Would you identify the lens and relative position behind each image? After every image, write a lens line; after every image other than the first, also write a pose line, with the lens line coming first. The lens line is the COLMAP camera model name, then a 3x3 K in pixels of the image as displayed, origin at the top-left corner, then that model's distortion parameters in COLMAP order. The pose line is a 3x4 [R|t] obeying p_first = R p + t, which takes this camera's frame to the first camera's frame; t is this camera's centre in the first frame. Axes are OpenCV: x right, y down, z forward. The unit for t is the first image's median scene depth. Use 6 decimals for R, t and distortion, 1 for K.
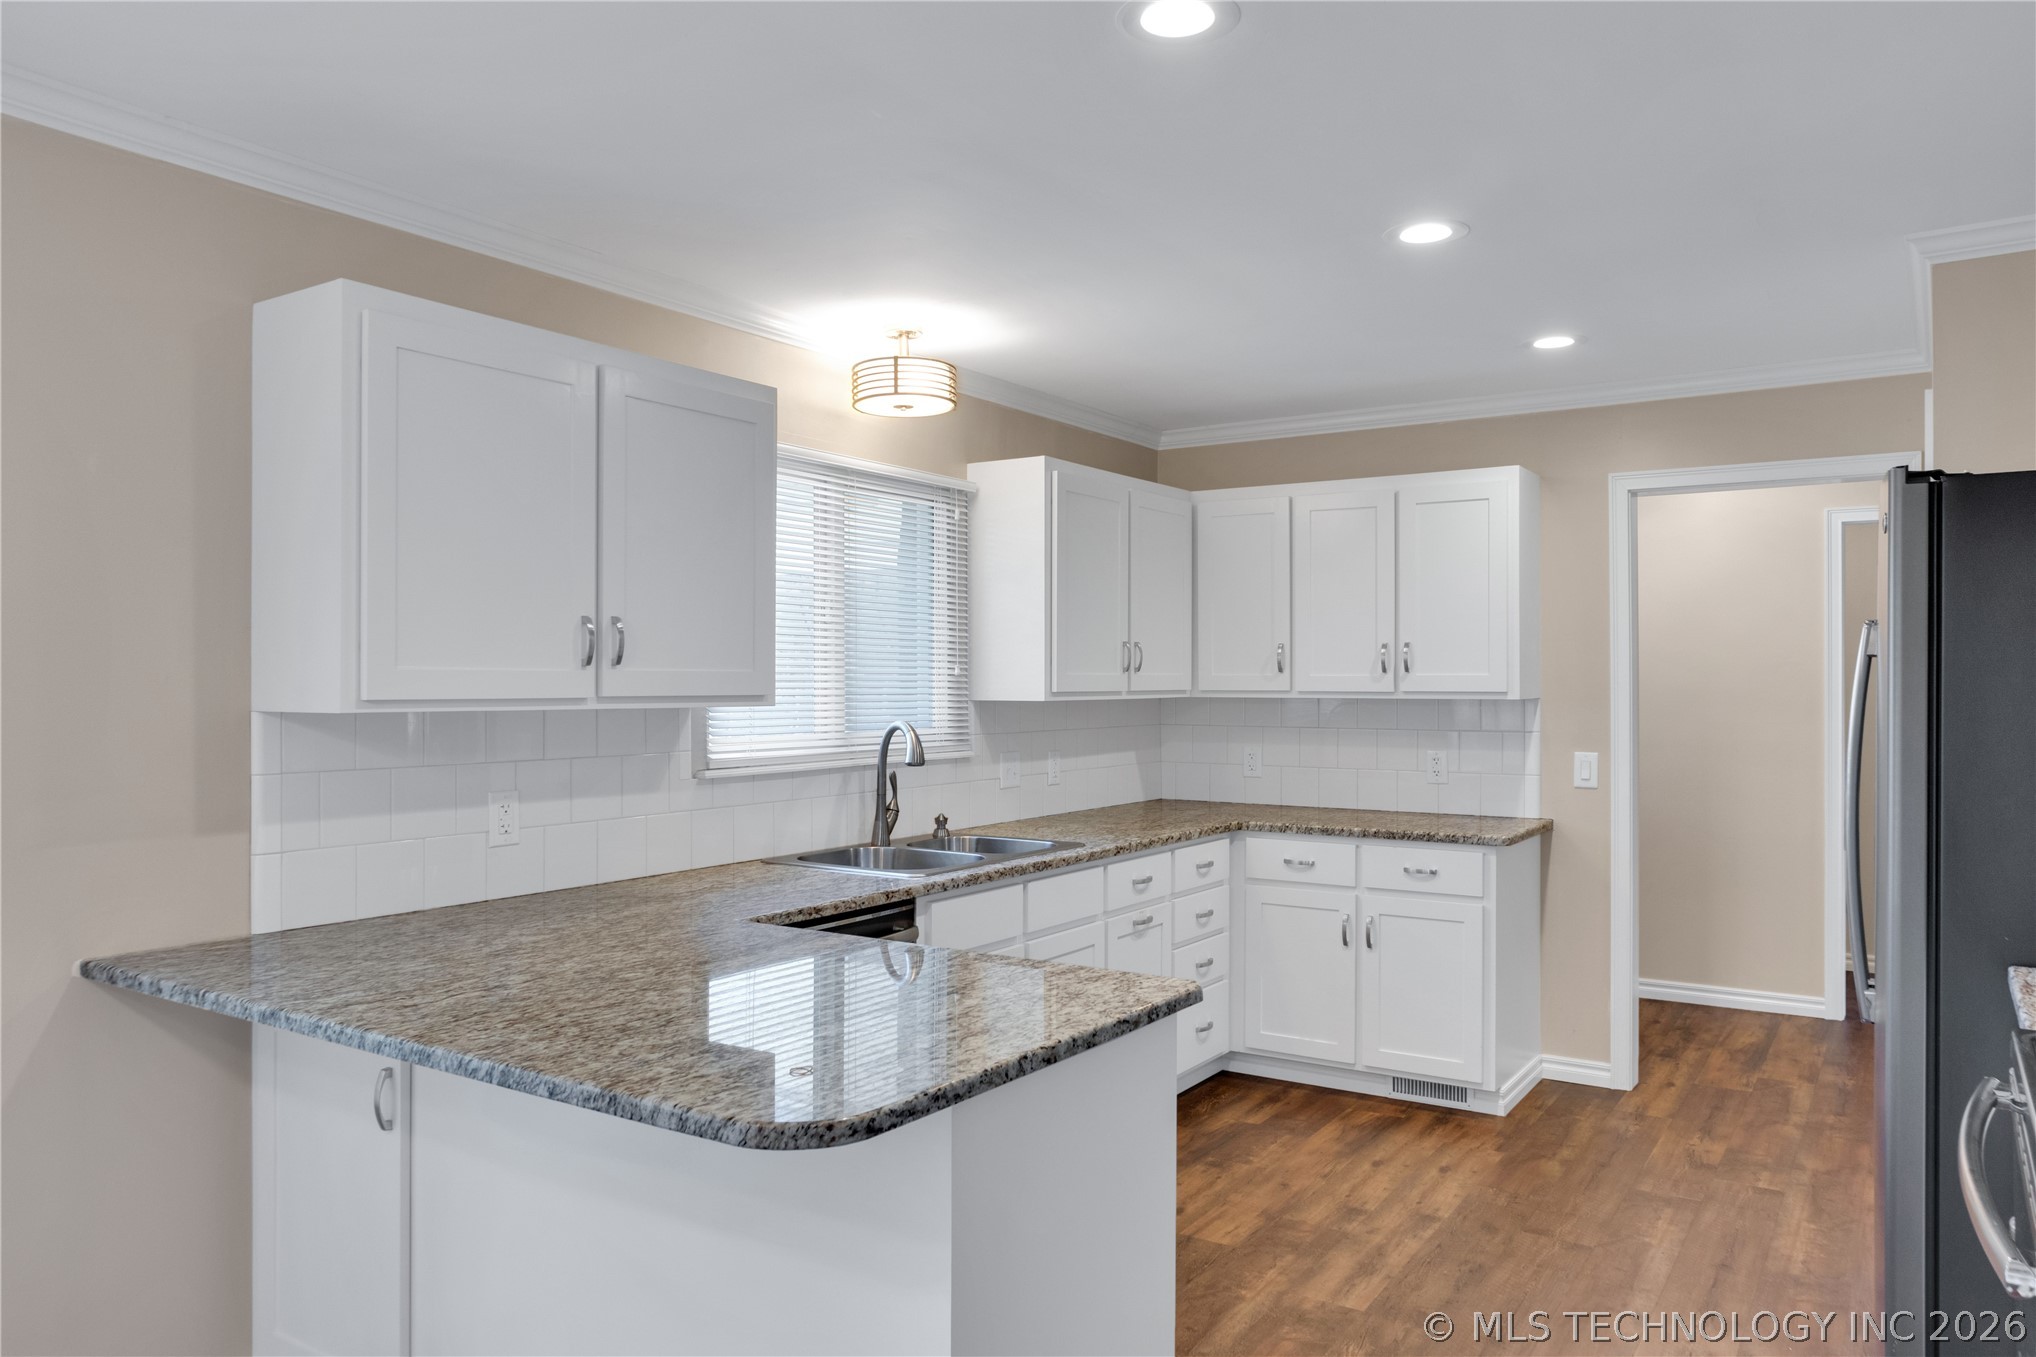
lens RADIAL K [[1400.0, 0, 1018.0], [0, 1400.0, 678.5], [0, 0, 1]] dist [-0.028259, 0.027376]
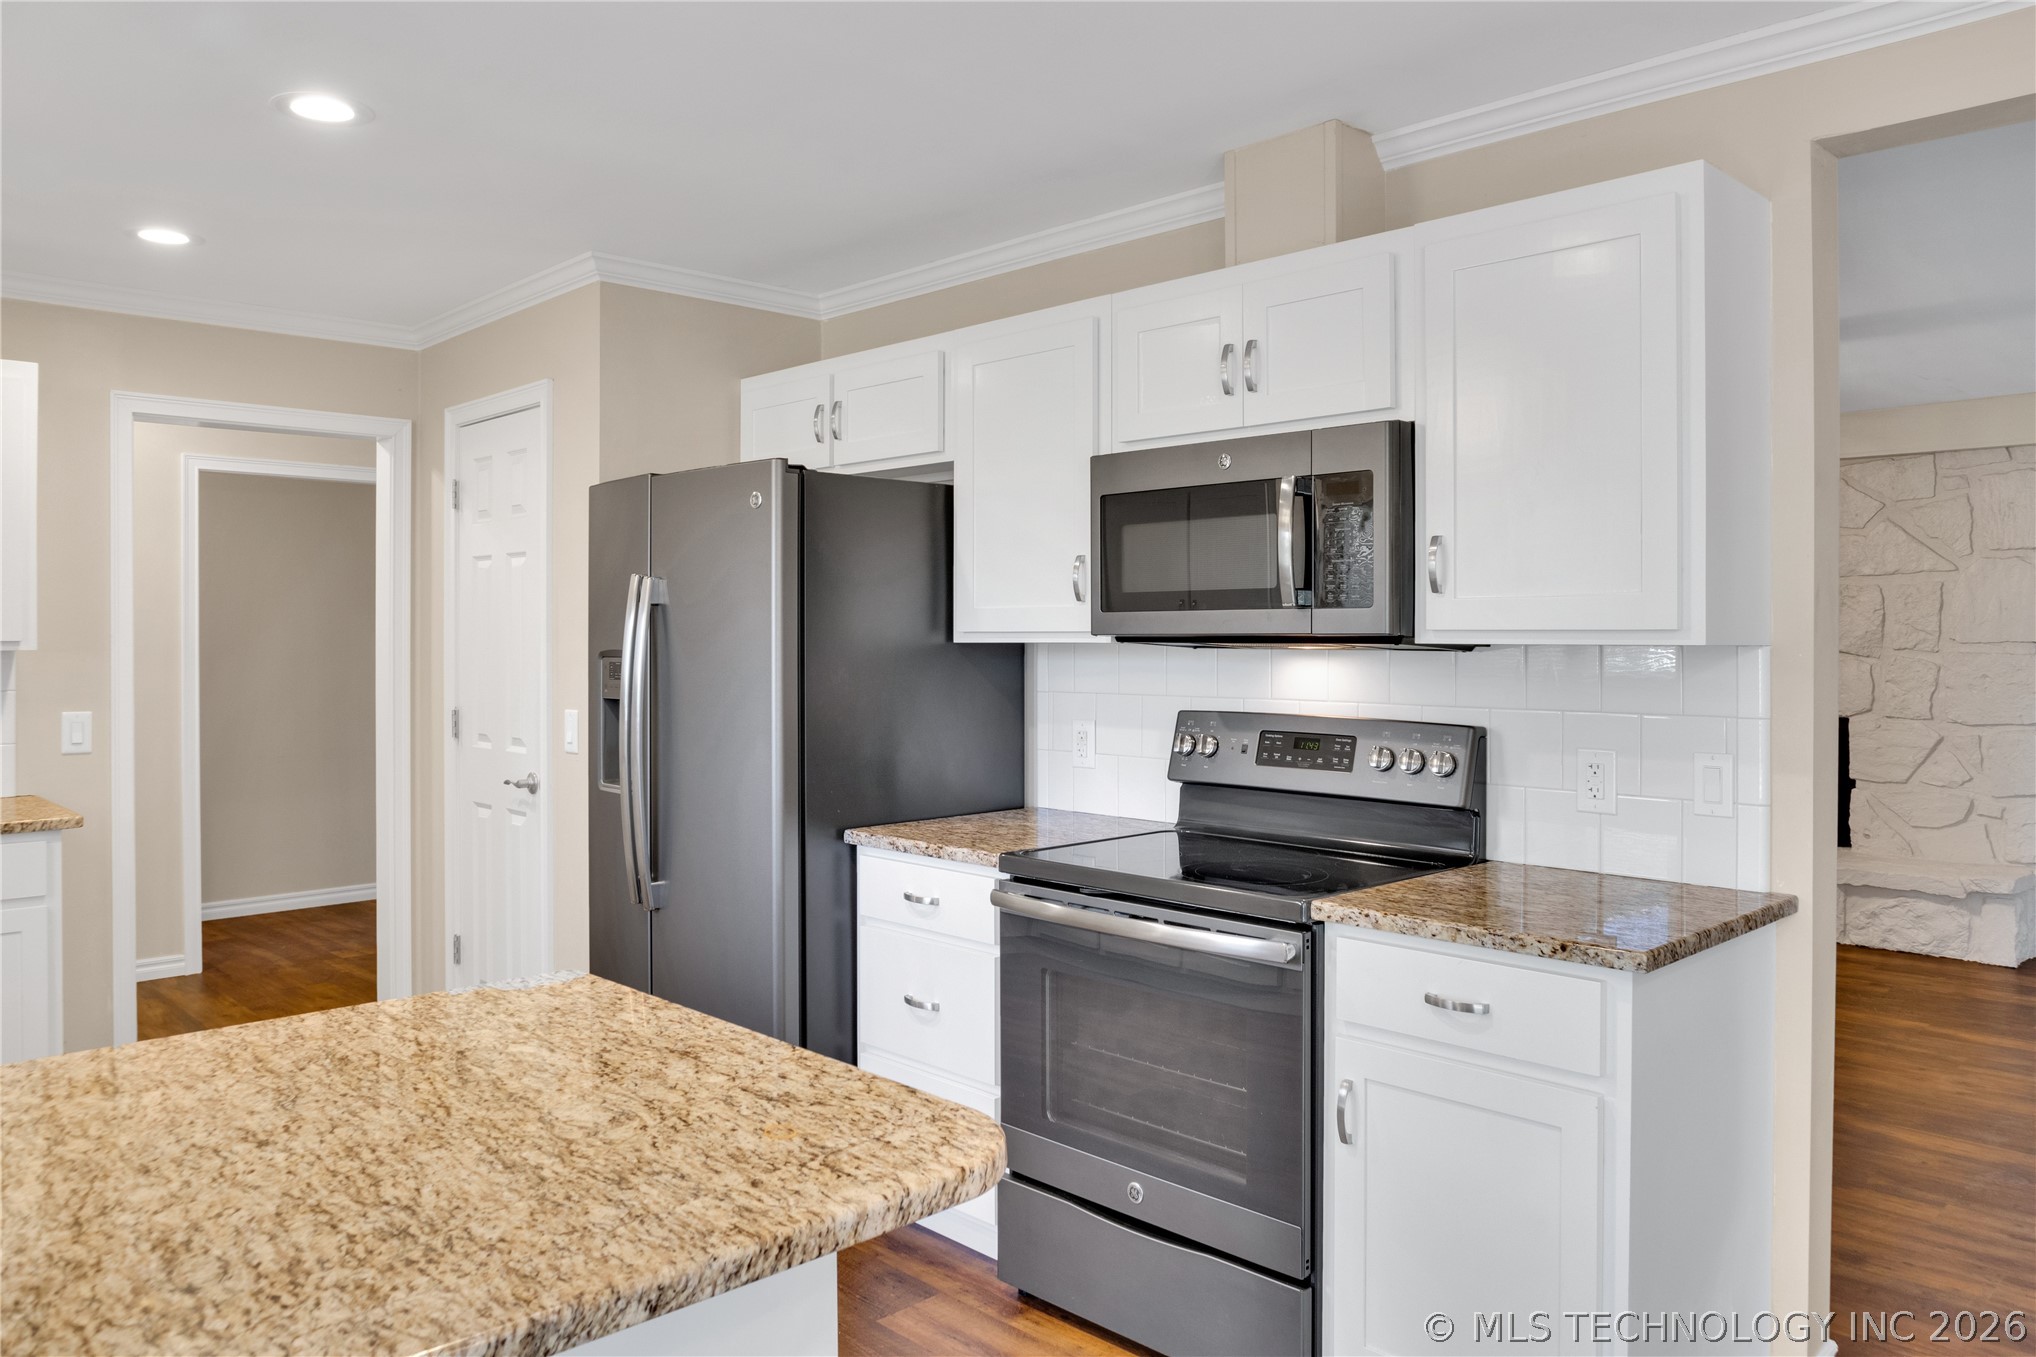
lens RADIAL K [[1431.9, 0, 1011.1], [0, 1431.9, 634.0], [0, 0, 1]] dist [-0.038525, 0.009524]
pose [[0.212563, -0.000741, 0.977147, -0.409437], [0.000272, 1.000000, 0.000699, 0.006151], [-0.977147, 0.000117, 0.212563, 0.335649]]
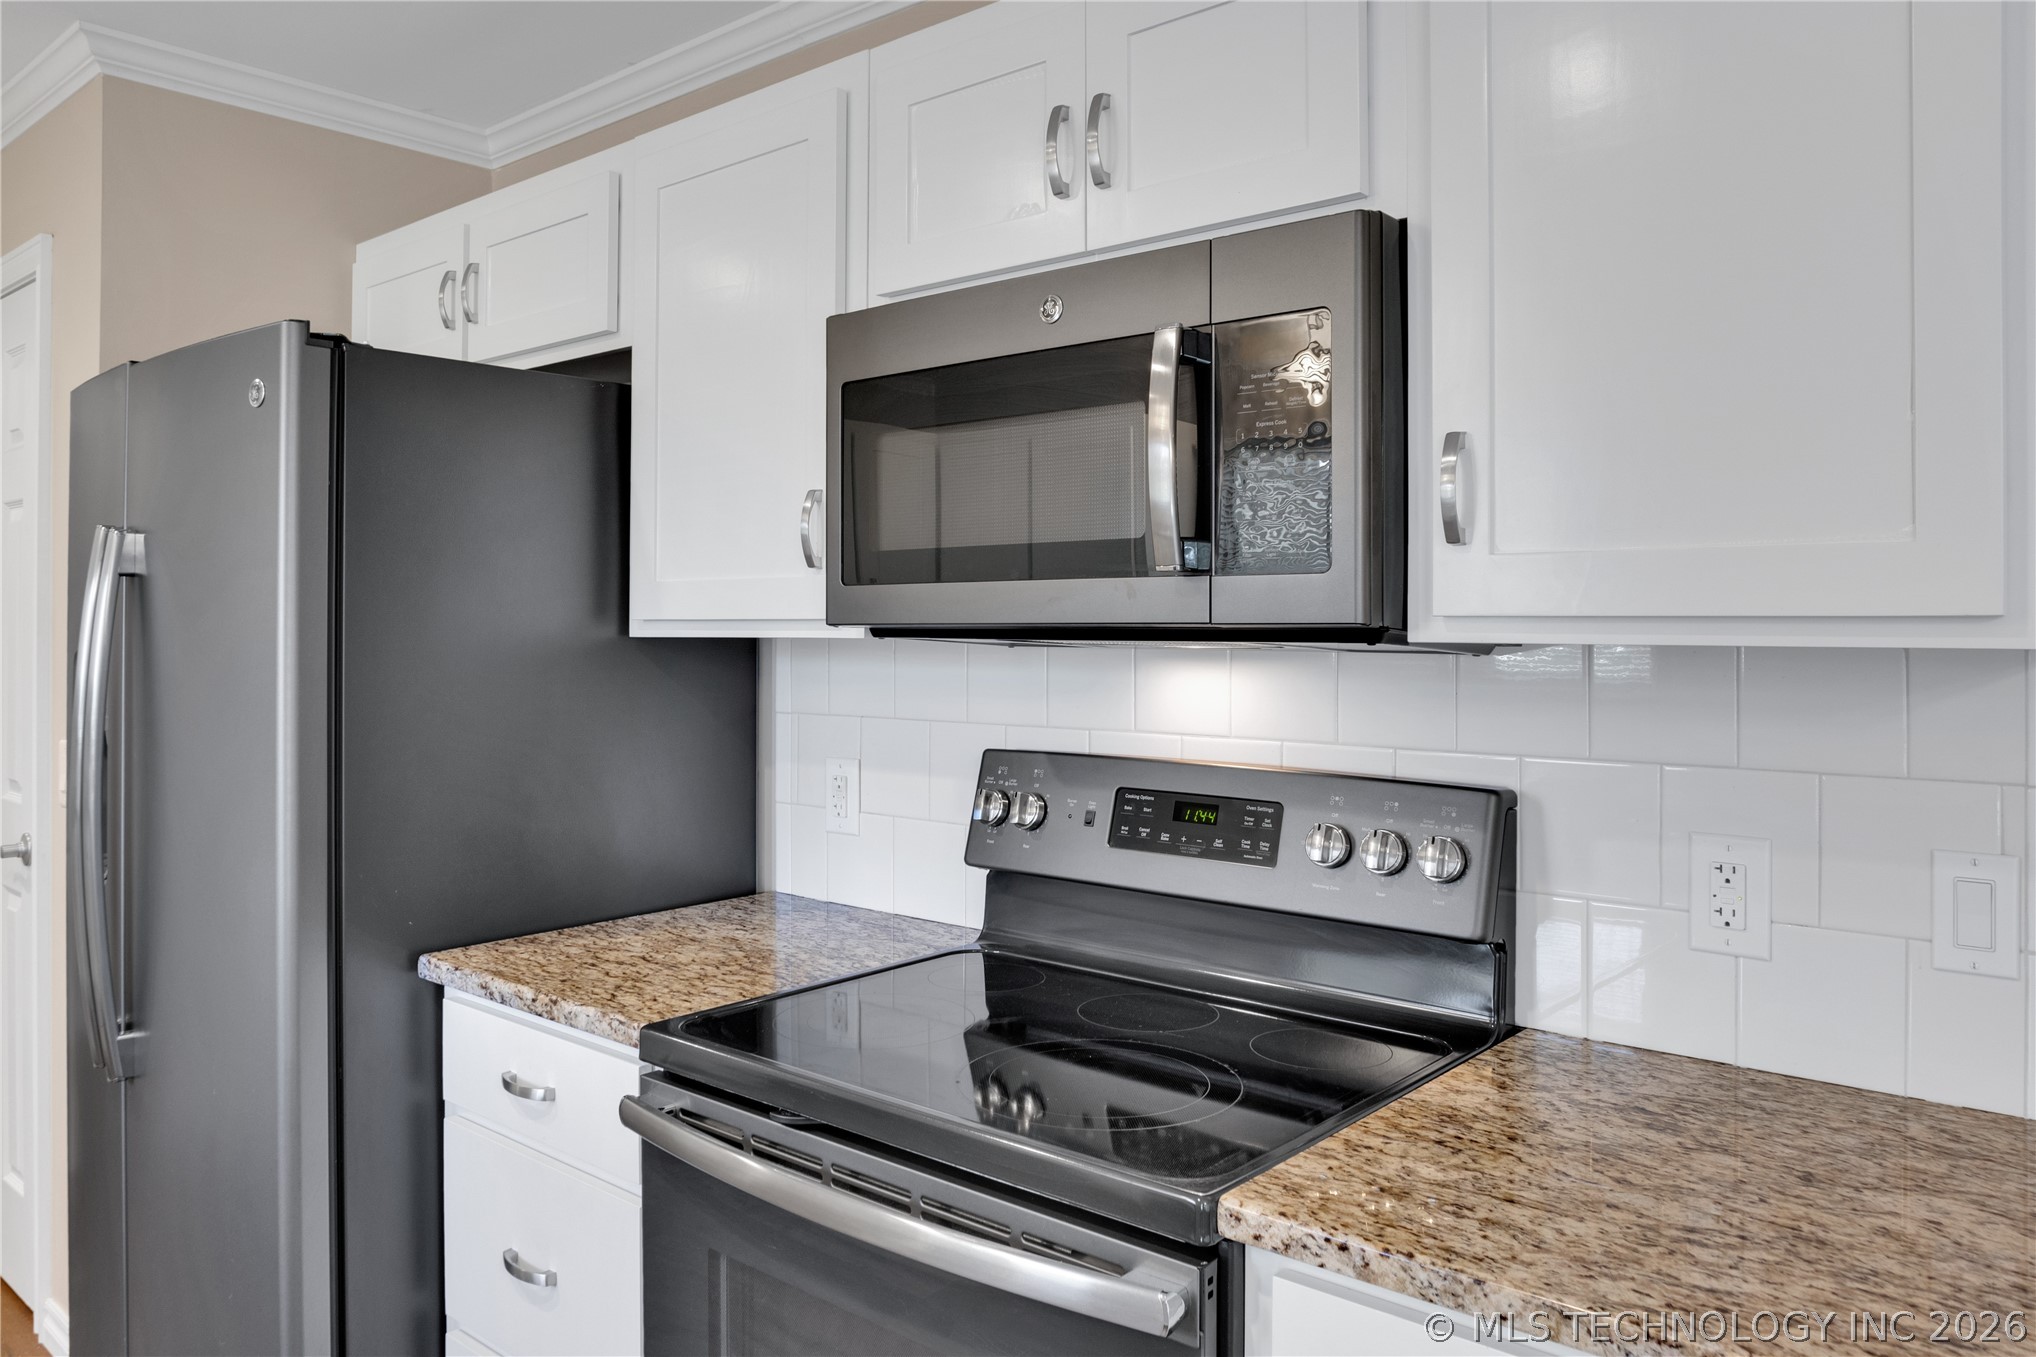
lens RADIAL K [[1428.8, 0, 1006.5], [0, 1428.8, 621.4], [0, 0, 1]] dist [-0.033881, 0.002110]
pose [[0.124571, 0.000908, 0.992210, -0.047938], [-0.000697, 0.999999, -0.000827, 0.006572], [-0.992210, -0.000589, 0.124572, 0.347546]]
